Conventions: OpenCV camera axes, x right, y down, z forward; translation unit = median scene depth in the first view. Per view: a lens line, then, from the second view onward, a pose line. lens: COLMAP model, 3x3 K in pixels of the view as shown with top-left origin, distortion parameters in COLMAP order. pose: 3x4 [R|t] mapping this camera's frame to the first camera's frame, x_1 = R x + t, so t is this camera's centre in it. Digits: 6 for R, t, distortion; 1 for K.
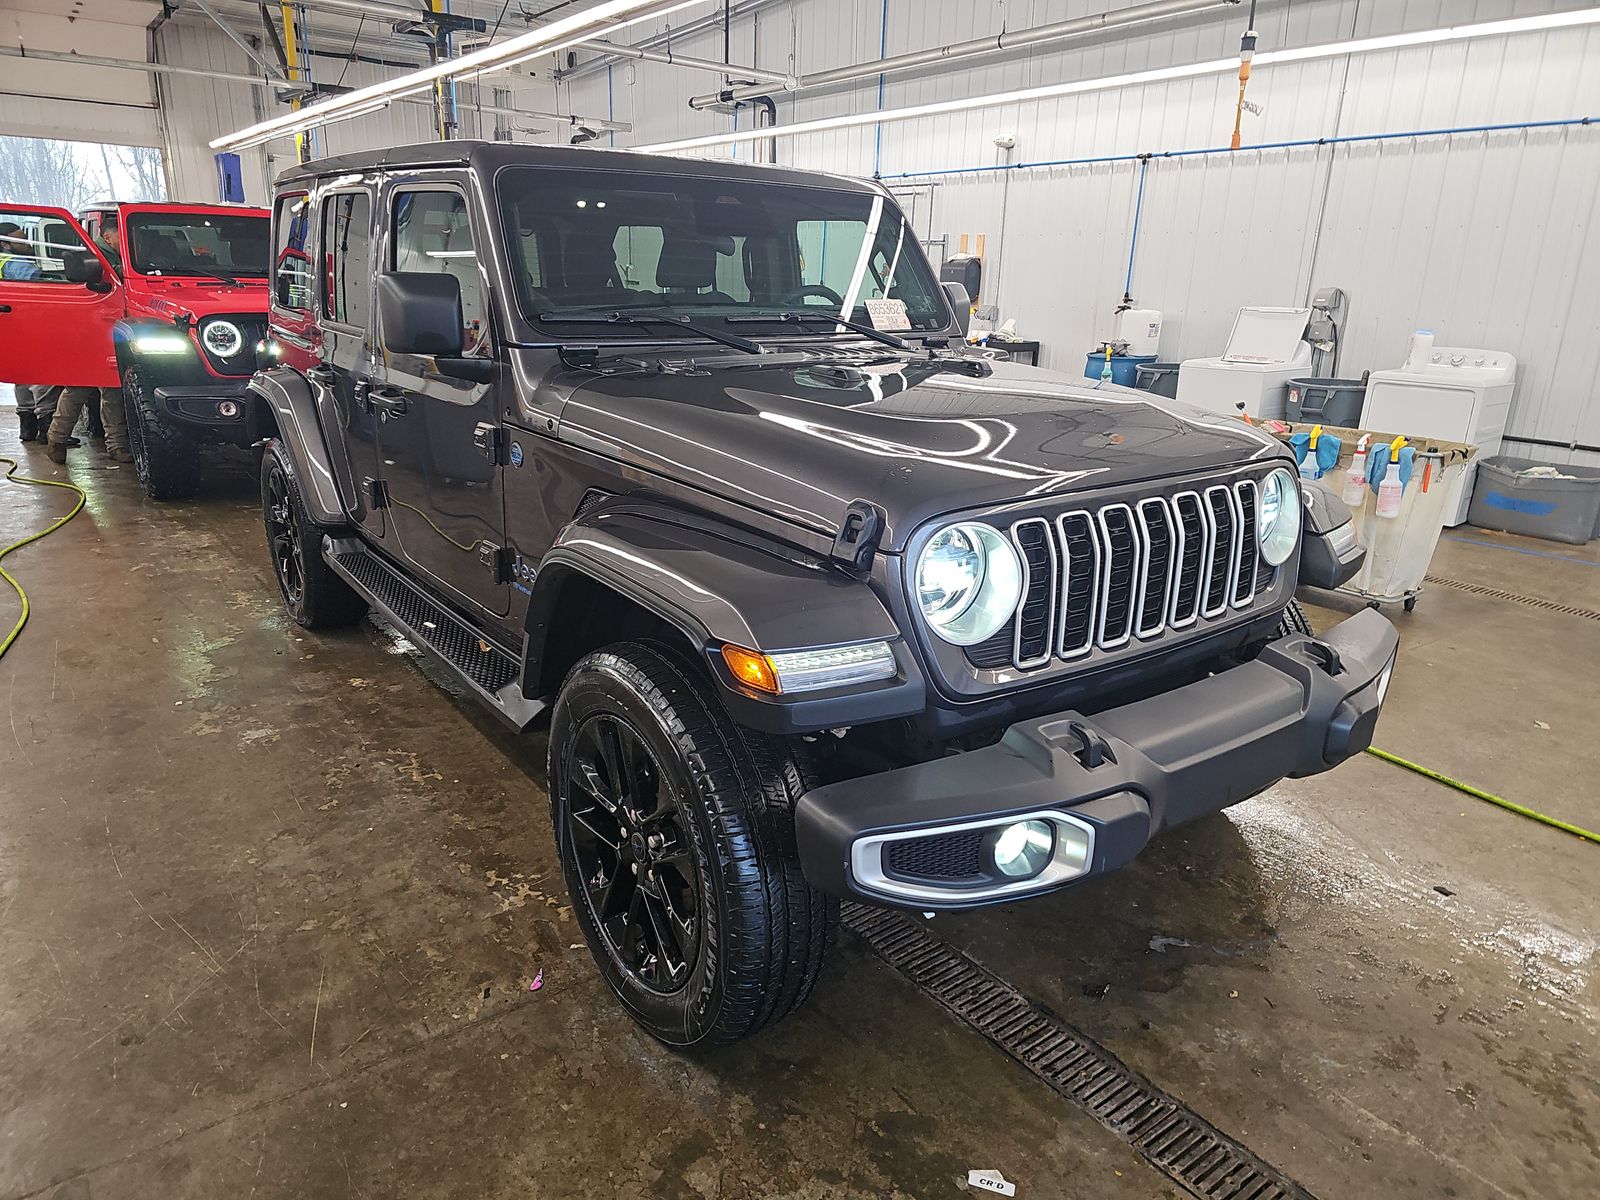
lens RADIAL K [[1058.4, 0, 813.1], [0, 1058.4, 595.2], [0, 0, 1]] dist [0.022831, -0.017480]
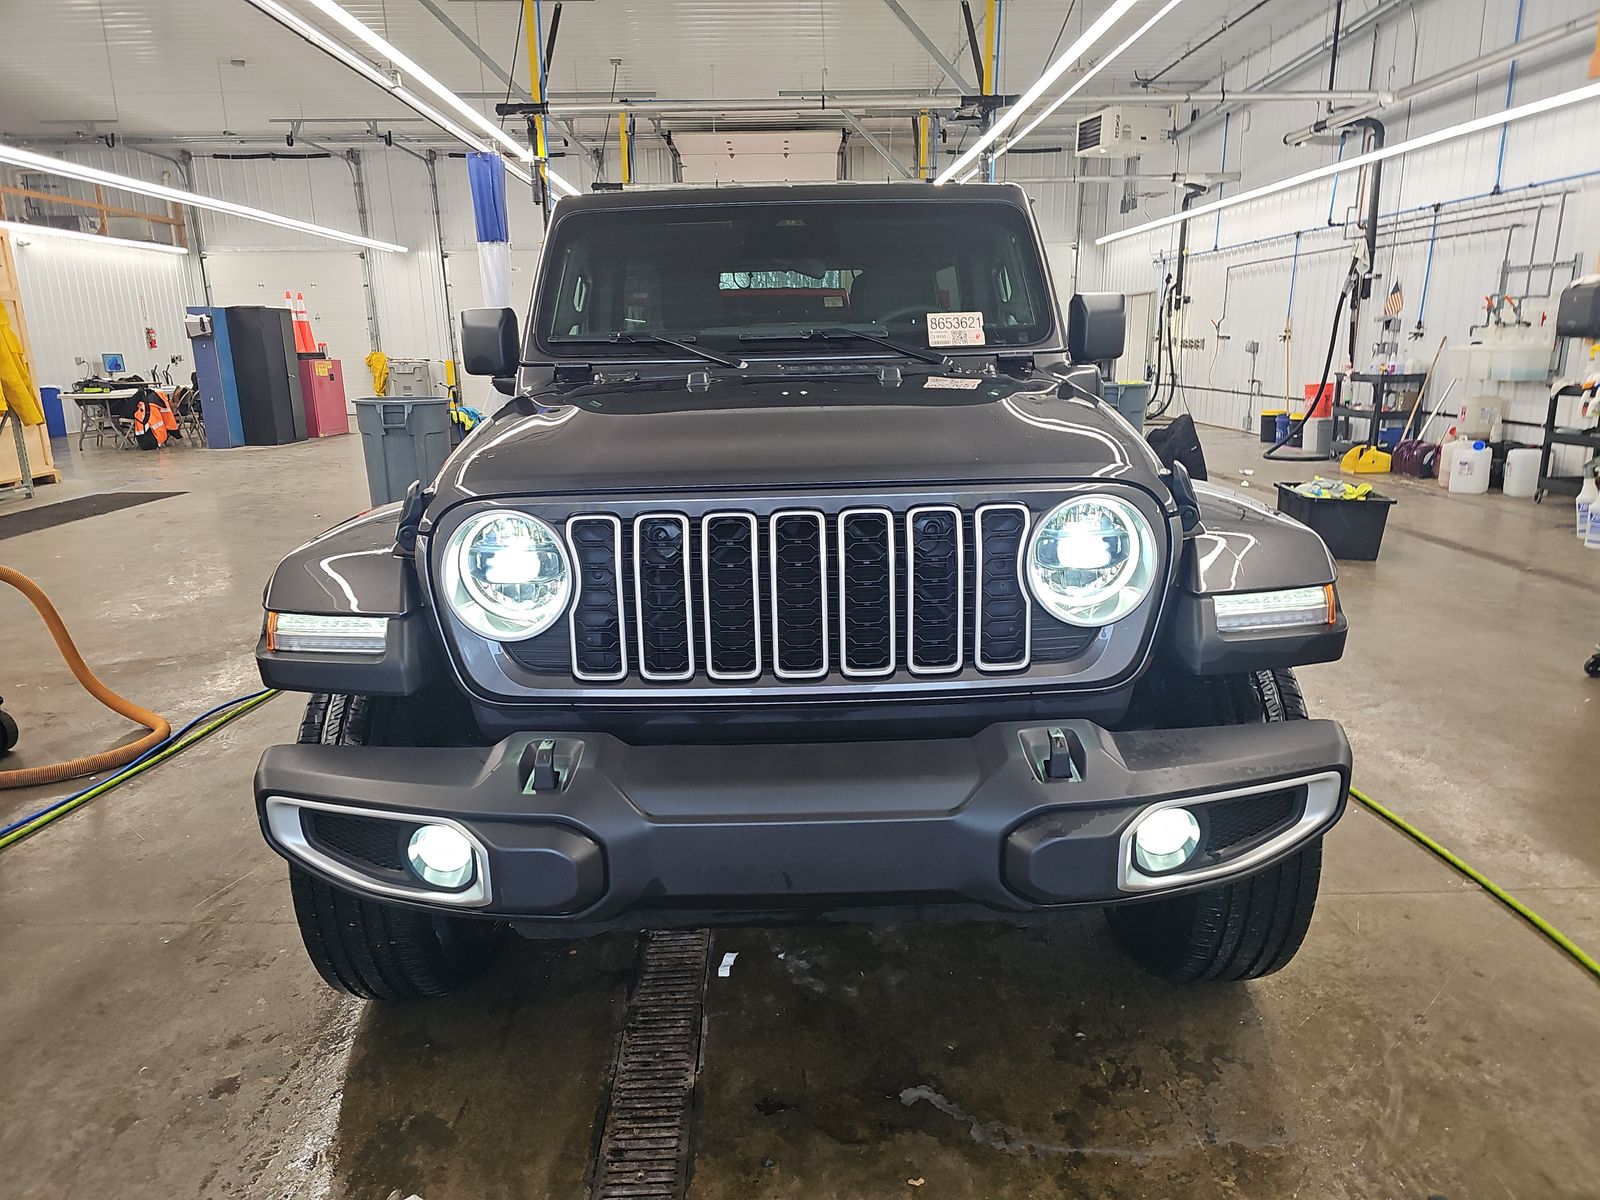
lens RADIAL K [[1058.4, 0, 799.7], [0, 1058.4, 590.0], [0, 0, 1]] dist [0.022831, -0.017480]
pose [[0.800747, 0.092675, -0.591790, 0.186666], [-0.132206, 0.990939, -0.023705, -0.002671], [0.584231, 0.097220, 0.805743, 0.077483]]
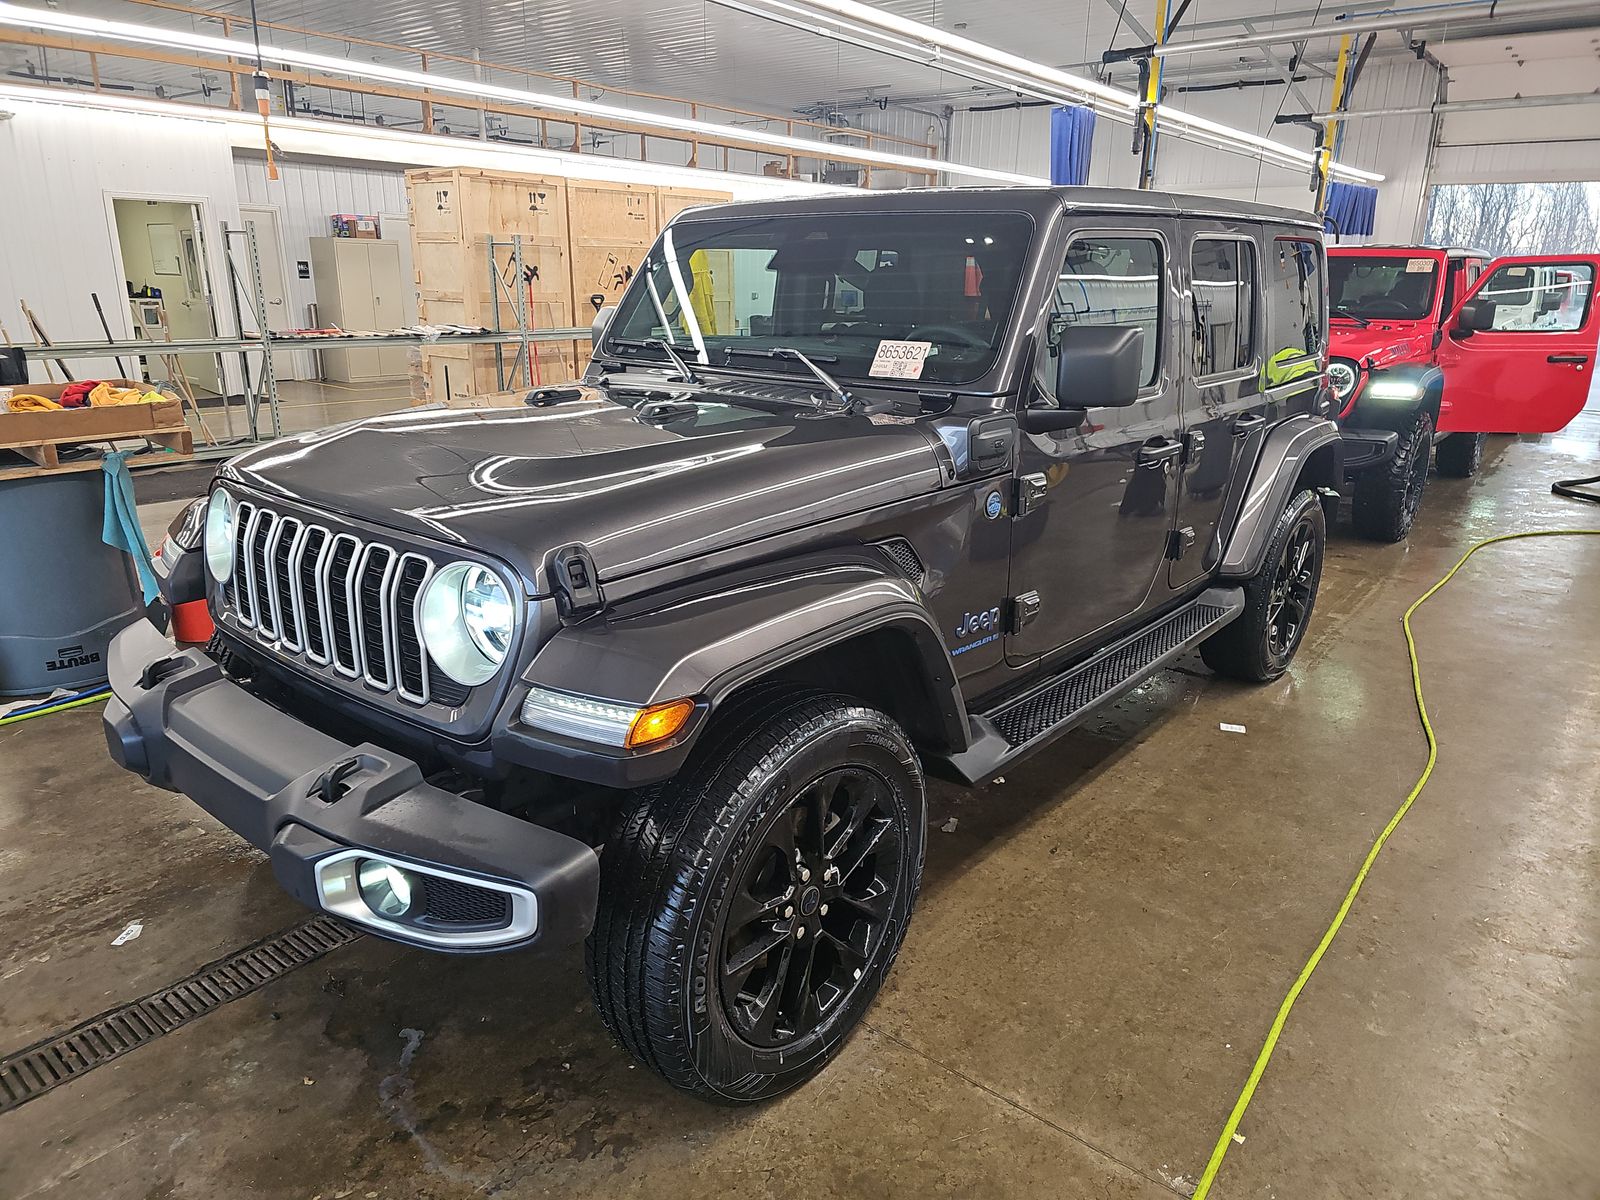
lens RADIAL K [[1058.4, 0, 802.1], [0, 1058.4, 608.3], [0, 0, 1]] dist [0.022831, -0.017480]
pose [[0.224369, 0.264157, -0.938019, 0.317385], [-0.287965, 0.937547, 0.195144, -0.079540], [0.930986, 0.226333, 0.286425, 0.264117]]
